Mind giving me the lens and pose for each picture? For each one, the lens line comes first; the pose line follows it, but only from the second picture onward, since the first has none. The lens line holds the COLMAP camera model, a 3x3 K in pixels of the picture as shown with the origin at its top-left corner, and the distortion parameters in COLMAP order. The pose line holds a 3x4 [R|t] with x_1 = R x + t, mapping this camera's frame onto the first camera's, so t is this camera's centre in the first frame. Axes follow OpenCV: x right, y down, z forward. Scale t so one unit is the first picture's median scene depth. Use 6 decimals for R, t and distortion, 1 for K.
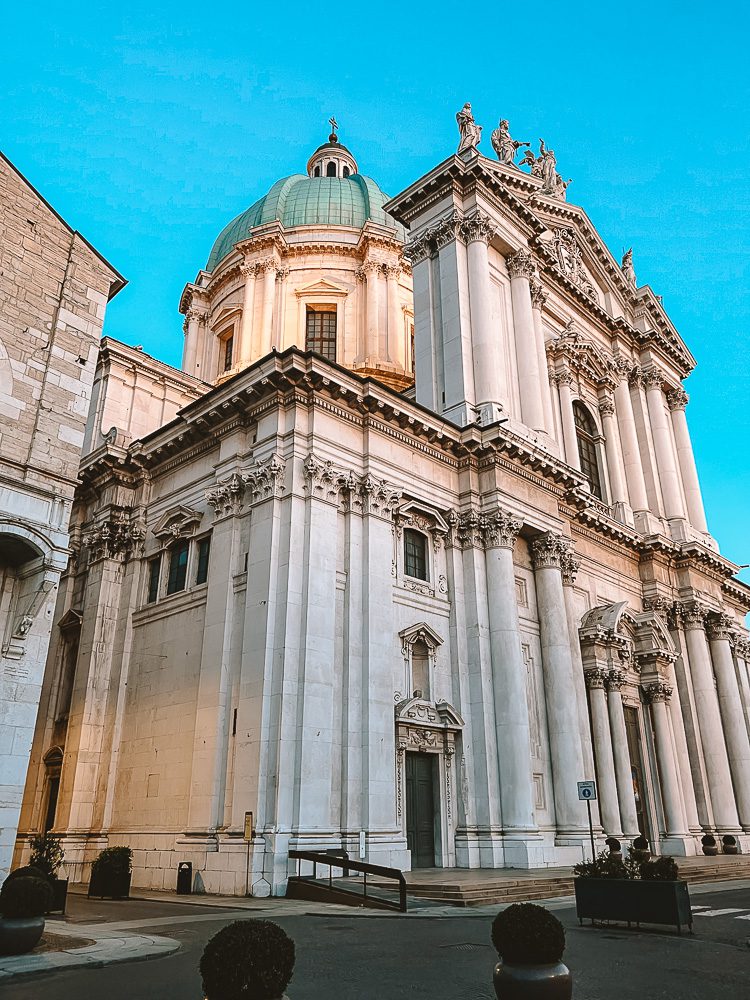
lens RADIAL K [[773.9, 0, 375.0], [0, 773.9, 500.0], [0, 0, 1]] dist [0.000302, 0.000259]
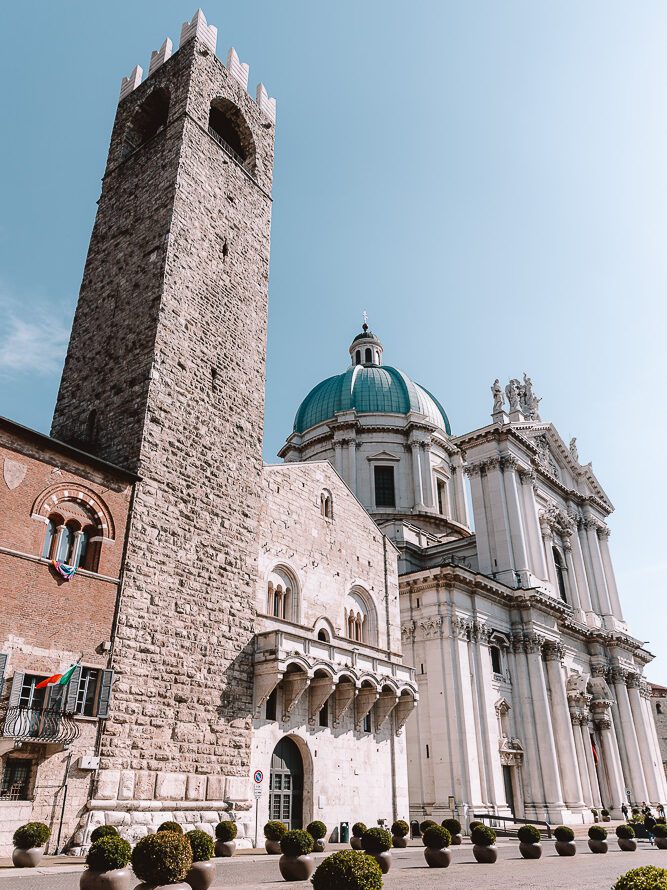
lens RADIAL K [[665.8, 0, 331.5], [0, 665.8, 483.3], [0, 0, 1]] dist [0.002803, 0.000970]
pose [[0.998249, 0.027963, 0.052134, -0.345383], [-0.025713, 0.998730, -0.043323, -0.218122], [-0.053279, 0.041907, 0.997700, -0.502002]]
